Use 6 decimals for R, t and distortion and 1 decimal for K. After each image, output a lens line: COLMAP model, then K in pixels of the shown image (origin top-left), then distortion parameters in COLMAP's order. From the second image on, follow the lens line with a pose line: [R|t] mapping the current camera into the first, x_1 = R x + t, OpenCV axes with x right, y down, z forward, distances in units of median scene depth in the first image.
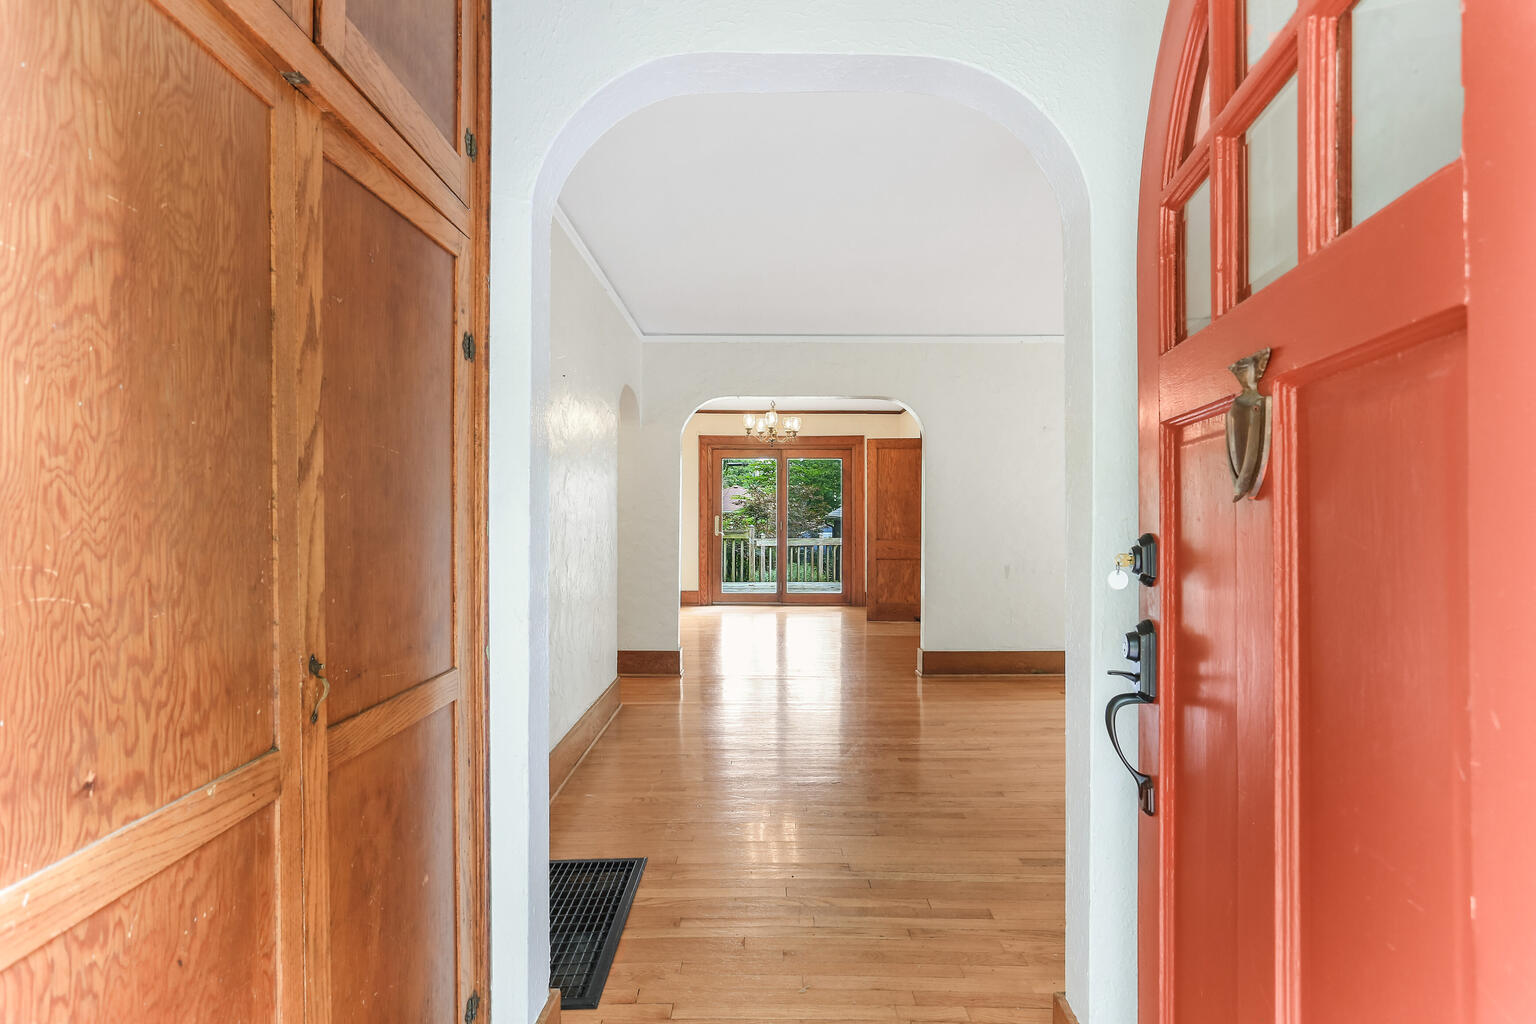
lens RADIAL K [[809.4, 0, 768.4], [0, 809.4, 511.3], [0, 0, 1]] dist [-0.020611, 0.011496]
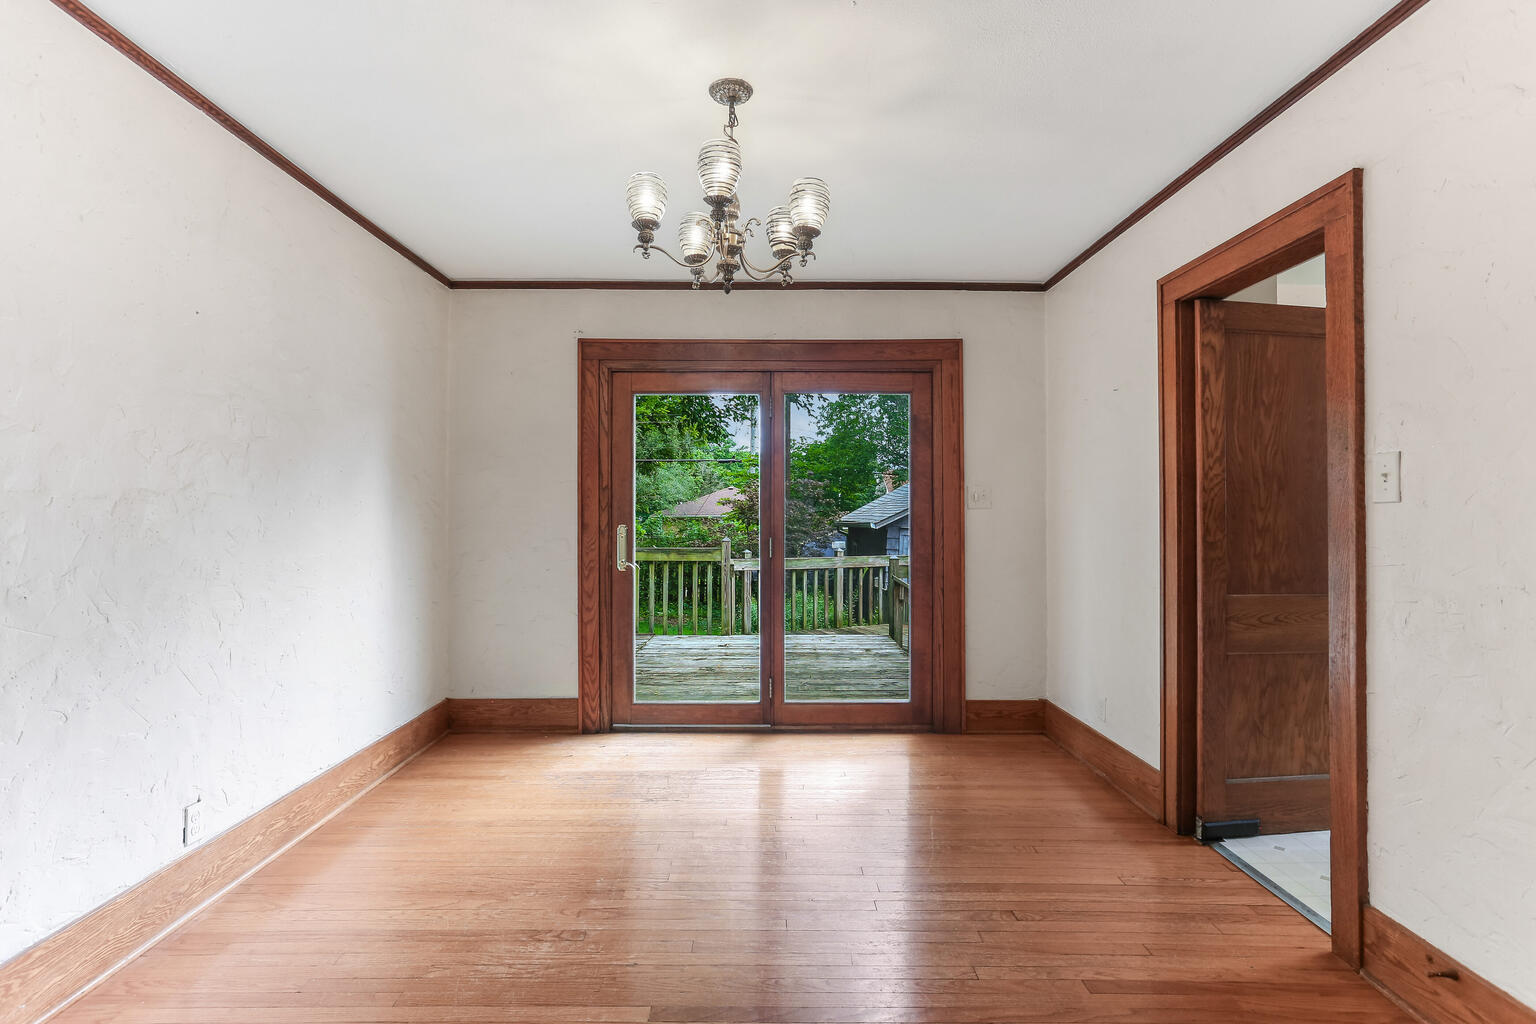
lens RADIAL K [[809.4, 0, 764.3], [0, 809.4, 512.5], [0, 0, 1]] dist [-0.020611, 0.011496]
pose [[0.999982, -0.000666, -0.006036, 0.010551], [0.000657, 0.999999, -0.001475, -0.000436], [0.006037, 0.001471, 0.999981, 0.398485]]
